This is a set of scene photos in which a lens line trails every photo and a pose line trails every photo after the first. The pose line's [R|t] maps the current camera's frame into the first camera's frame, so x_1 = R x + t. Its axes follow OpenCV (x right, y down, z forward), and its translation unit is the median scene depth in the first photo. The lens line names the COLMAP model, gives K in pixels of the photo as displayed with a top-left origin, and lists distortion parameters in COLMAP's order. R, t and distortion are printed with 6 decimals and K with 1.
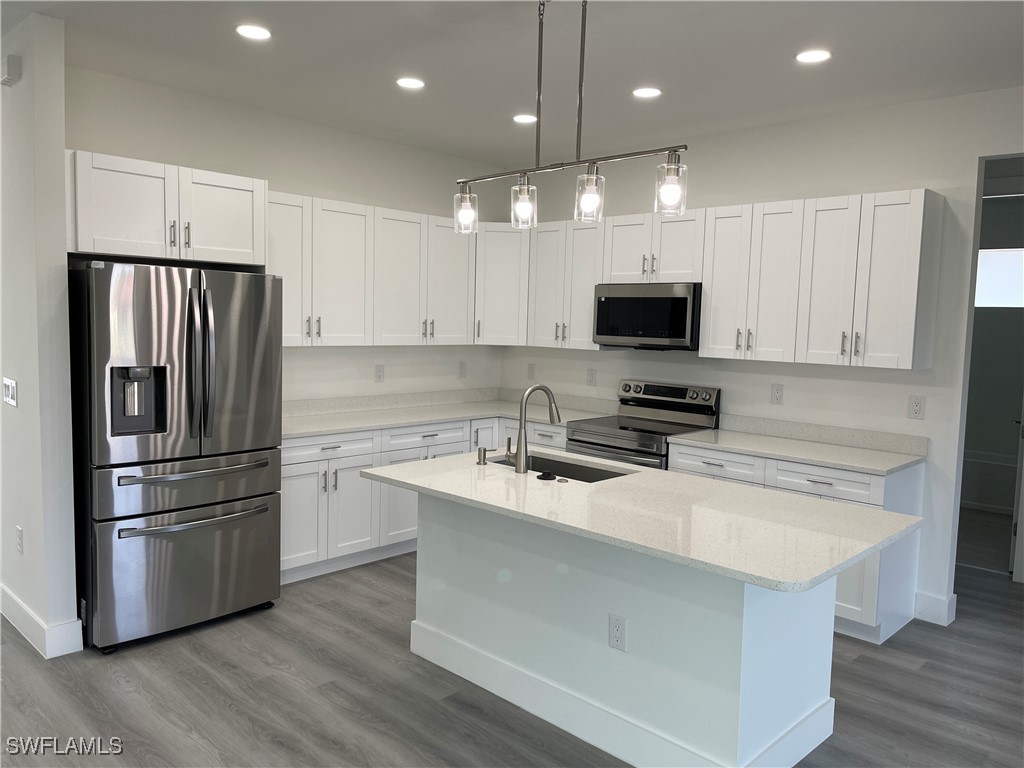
lens RADIAL K [[786.2, 0, 509.6], [0, 786.2, 386.7], [0, 0, 1]] dist [0.028336, 0.004079]
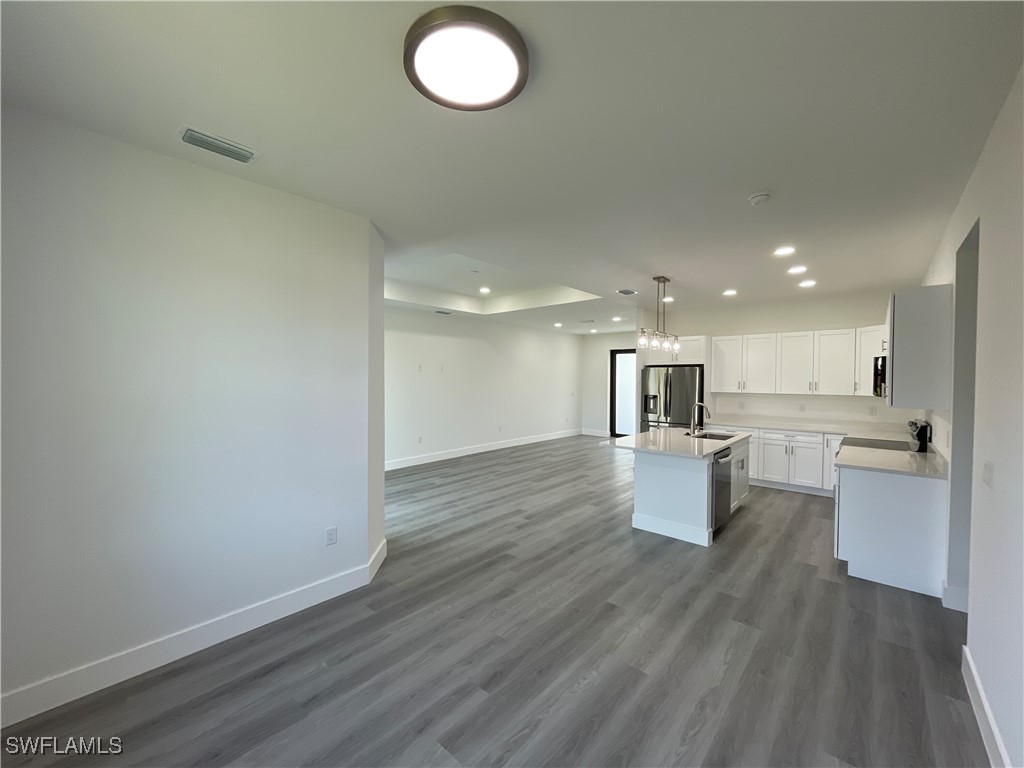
lens RADIAL K [[412.1, 0, 510.0], [0, 412.1, 384.1], [0, 0, 1]] dist [0.000875, -0.000339]
pose [[0.028220, -0.012129, -0.999528, 1.217895], [-0.092699, 0.995586, -0.014698, 0.012294], [0.995294, 0.093070, 0.026972, 0.240112]]
